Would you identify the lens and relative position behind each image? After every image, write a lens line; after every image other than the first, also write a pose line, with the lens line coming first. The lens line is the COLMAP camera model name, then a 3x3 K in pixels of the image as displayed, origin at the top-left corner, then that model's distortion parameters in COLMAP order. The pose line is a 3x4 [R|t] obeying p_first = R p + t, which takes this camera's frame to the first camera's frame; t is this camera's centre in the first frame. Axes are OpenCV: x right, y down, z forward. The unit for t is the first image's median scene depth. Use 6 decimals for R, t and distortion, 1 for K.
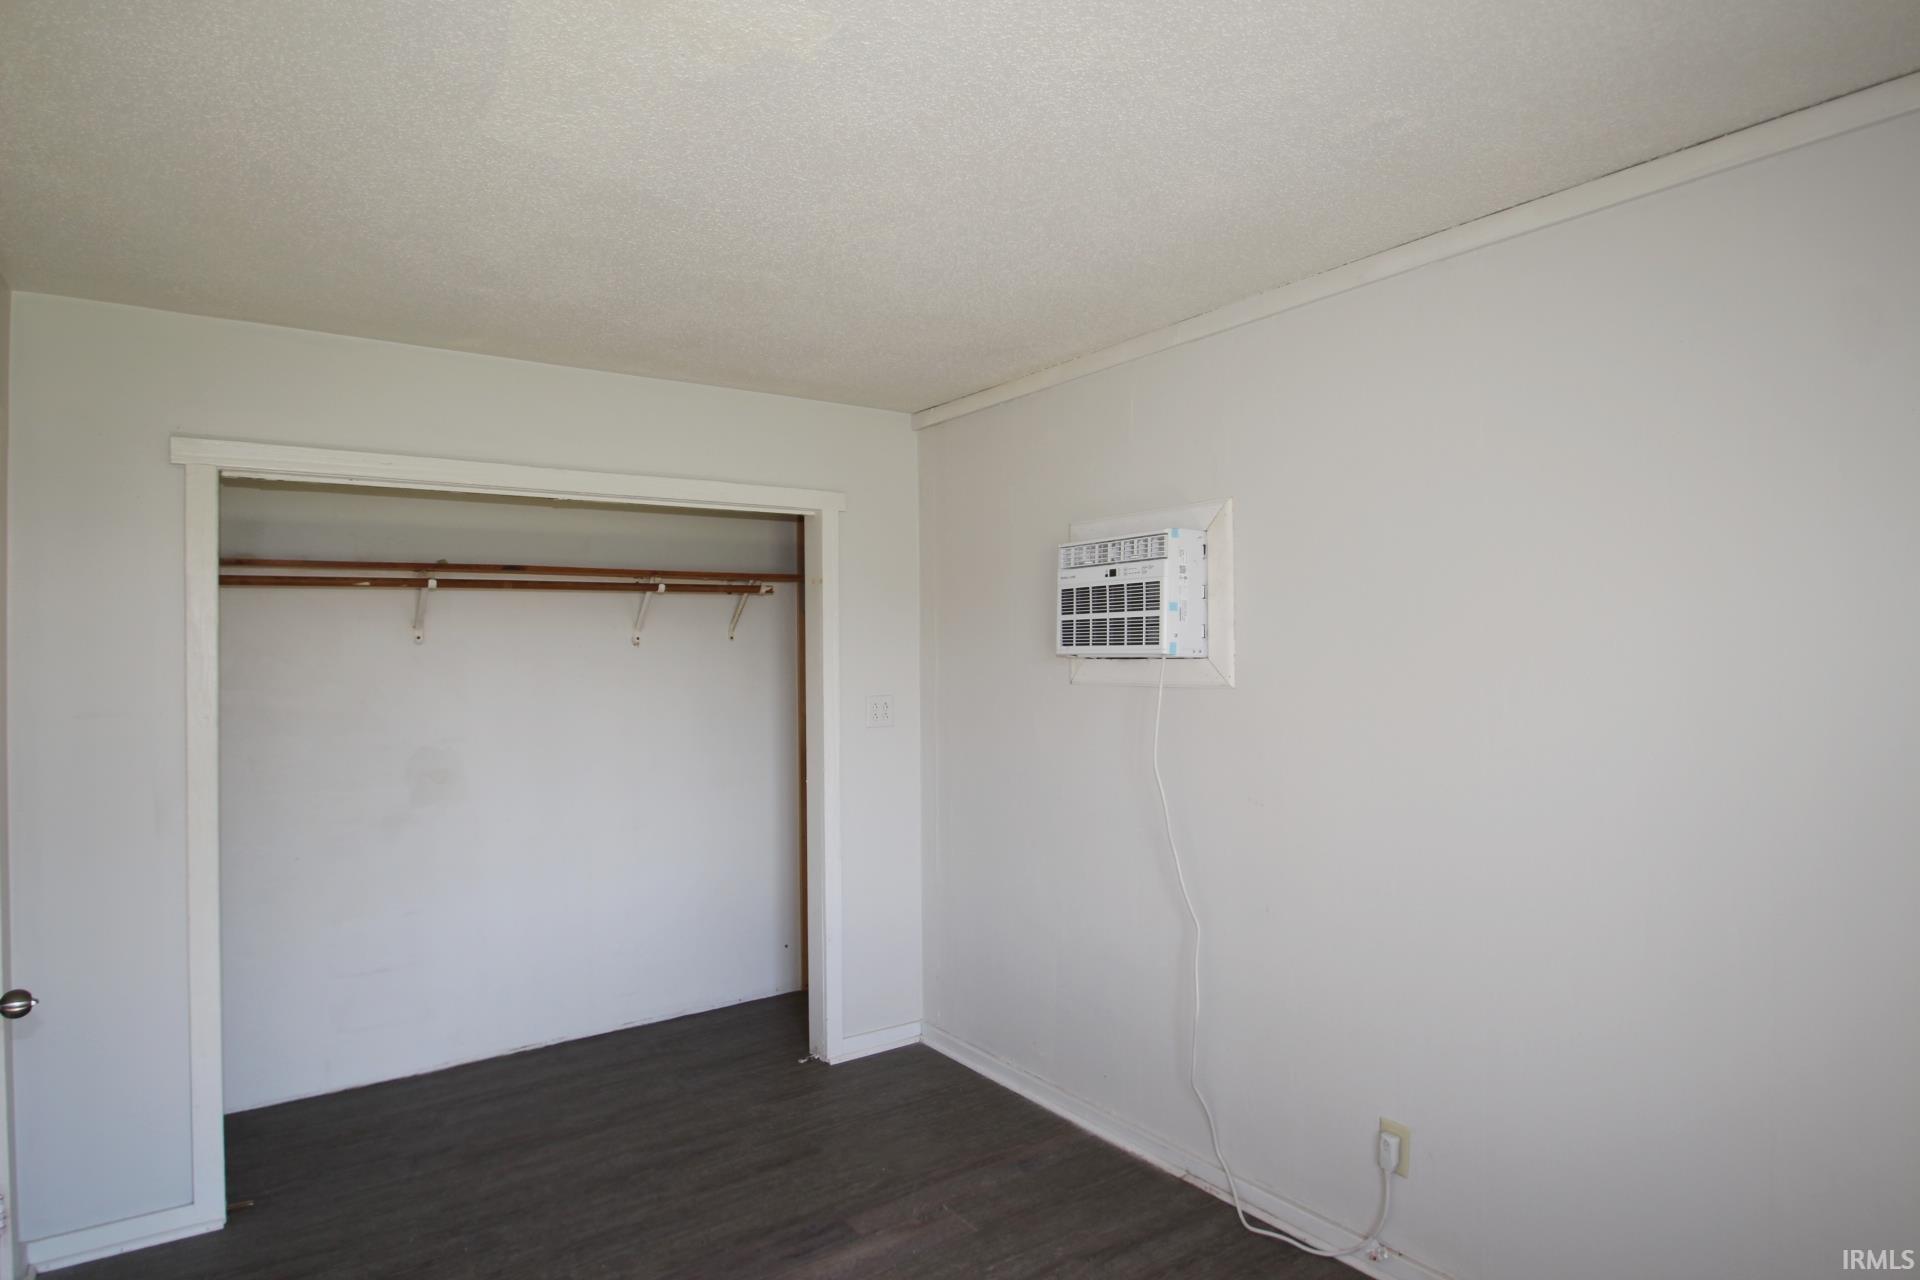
lens RADIAL K [[1073.6, 0, 959.4], [0, 1073.6, 642.2], [0, 0, 1]] dist [-0.002040, -0.000478]
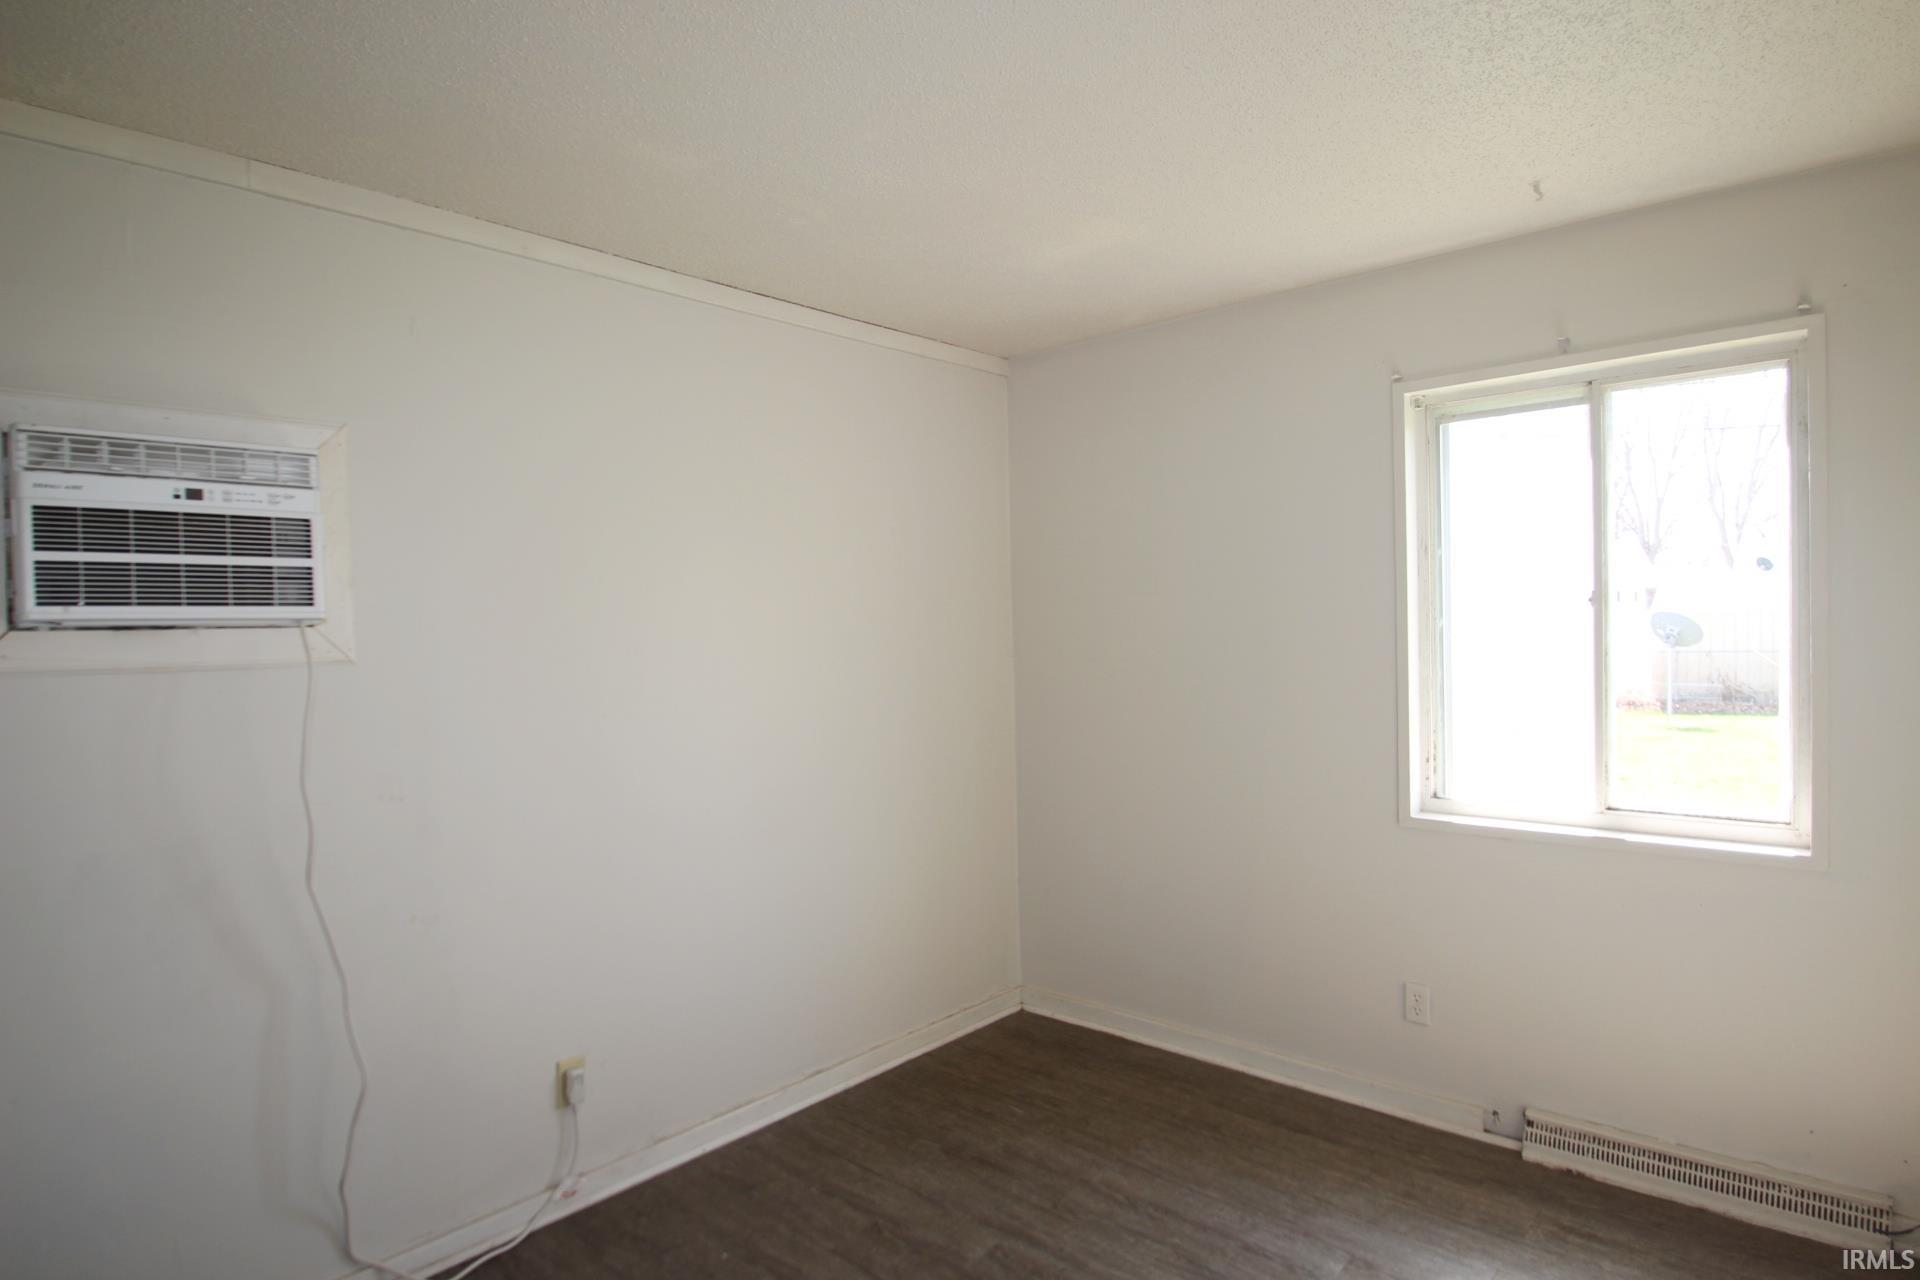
lens RADIAL K [[1073.6, 0, 959.5], [0, 1073.6, 639.5], [0, 0, 1]] dist [-0.002040, -0.000478]
pose [[-0.217105, 0.002198, 0.976146, -0.603307], [0.014603, 0.999893, 0.000996, 0.029811], [-0.976039, 0.014471, -0.217114, 0.709572]]
